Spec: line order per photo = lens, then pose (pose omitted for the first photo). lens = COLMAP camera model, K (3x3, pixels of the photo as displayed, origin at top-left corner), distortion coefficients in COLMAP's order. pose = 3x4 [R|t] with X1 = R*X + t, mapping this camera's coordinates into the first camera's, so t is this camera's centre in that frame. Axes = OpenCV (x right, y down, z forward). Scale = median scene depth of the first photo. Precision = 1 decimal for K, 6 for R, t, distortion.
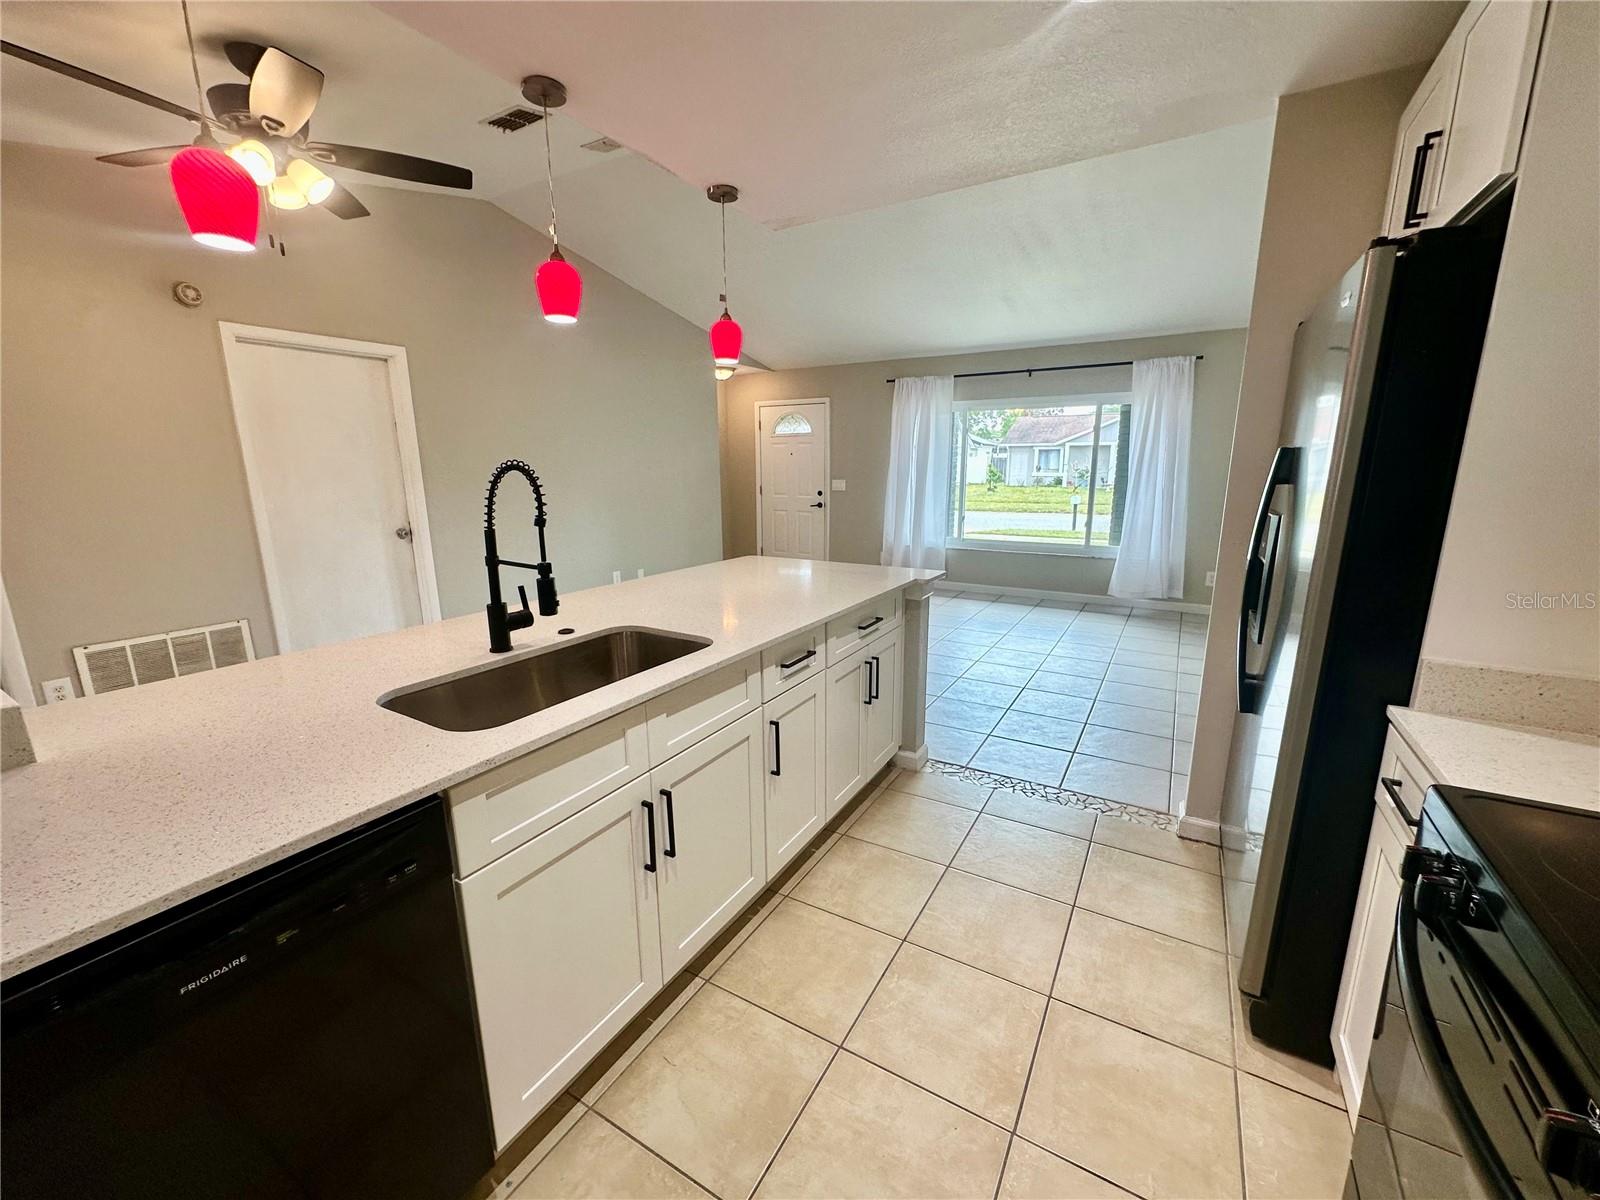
lens RADIAL K [[638.3, 0, 799.5], [0, 638.3, 606.2], [0, 0, 1]] dist [-0.000126, -0.000152]
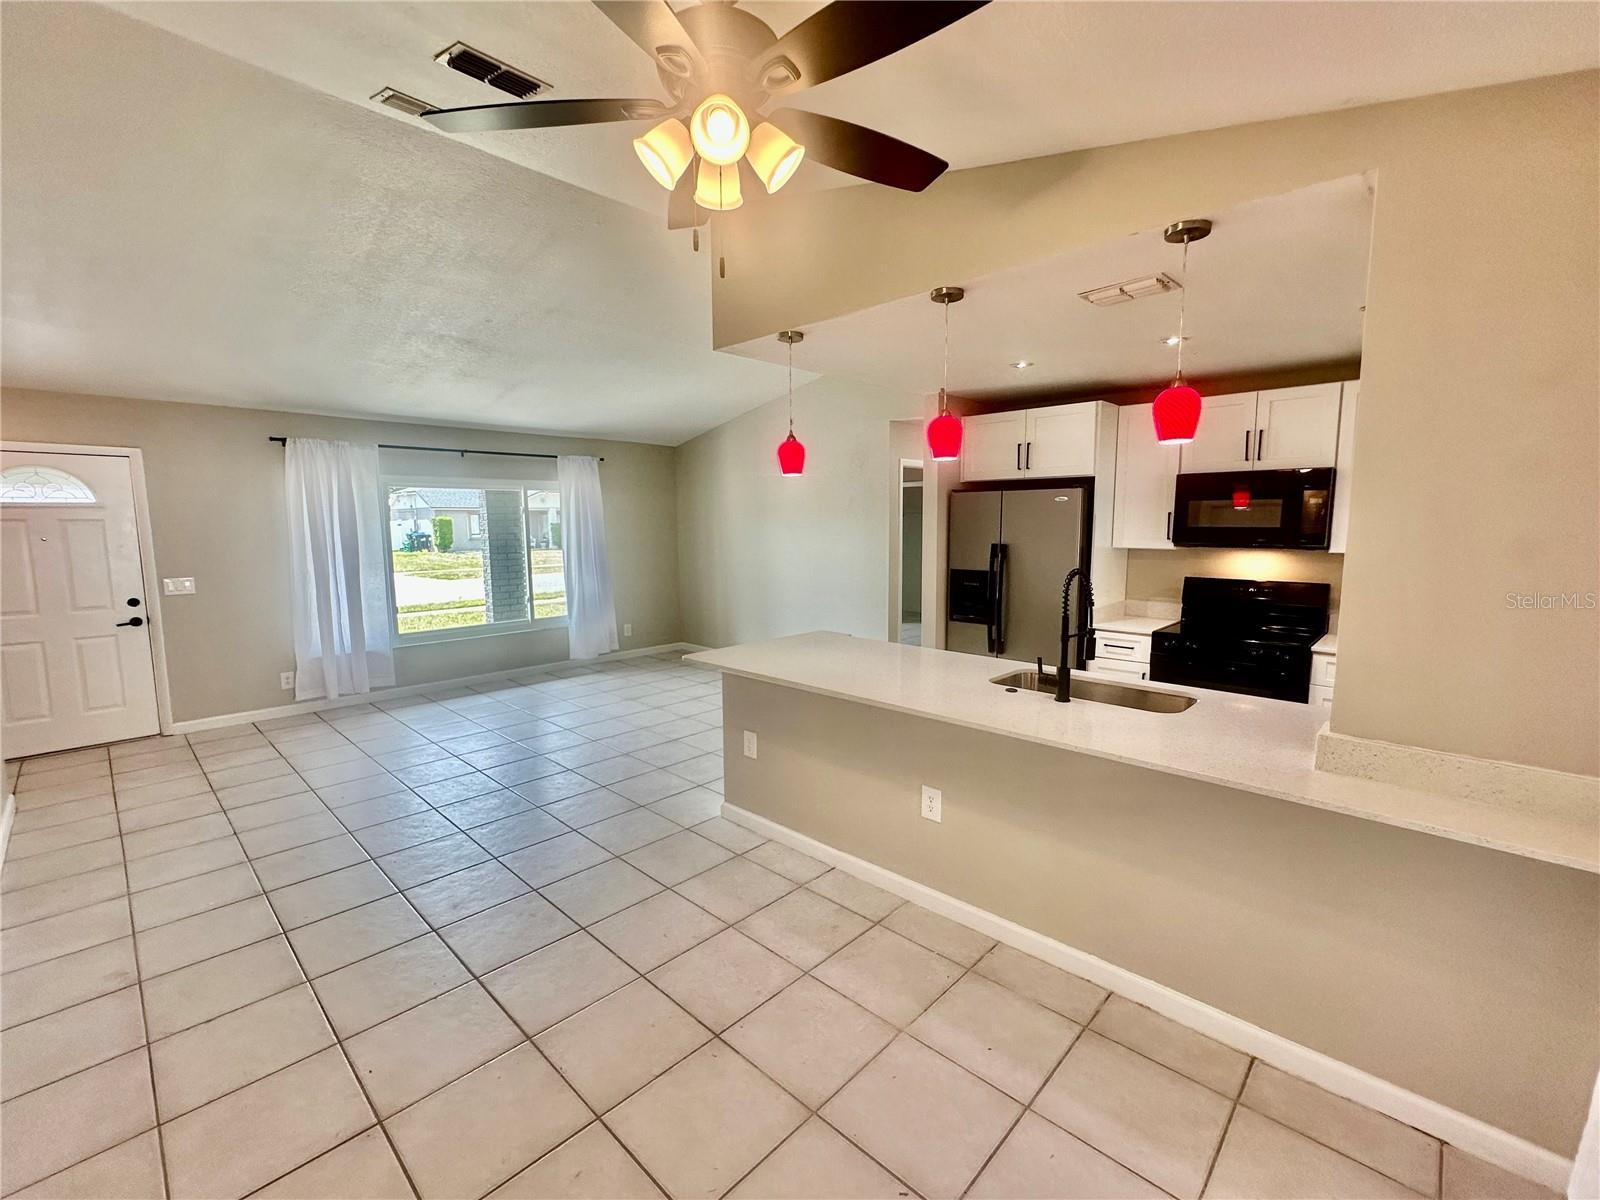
lens RADIAL K [[688.8, 0, 792.6], [0, 688.8, 596.2], [0, 0, 1]] dist [-0.003202, 0.000007]
pose [[0.226482, -0.104026, 0.968445, -0.554103], [0.217056, 0.974668, 0.053933, -0.103503], [-0.949522, 0.197992, 0.243324, 0.320758]]
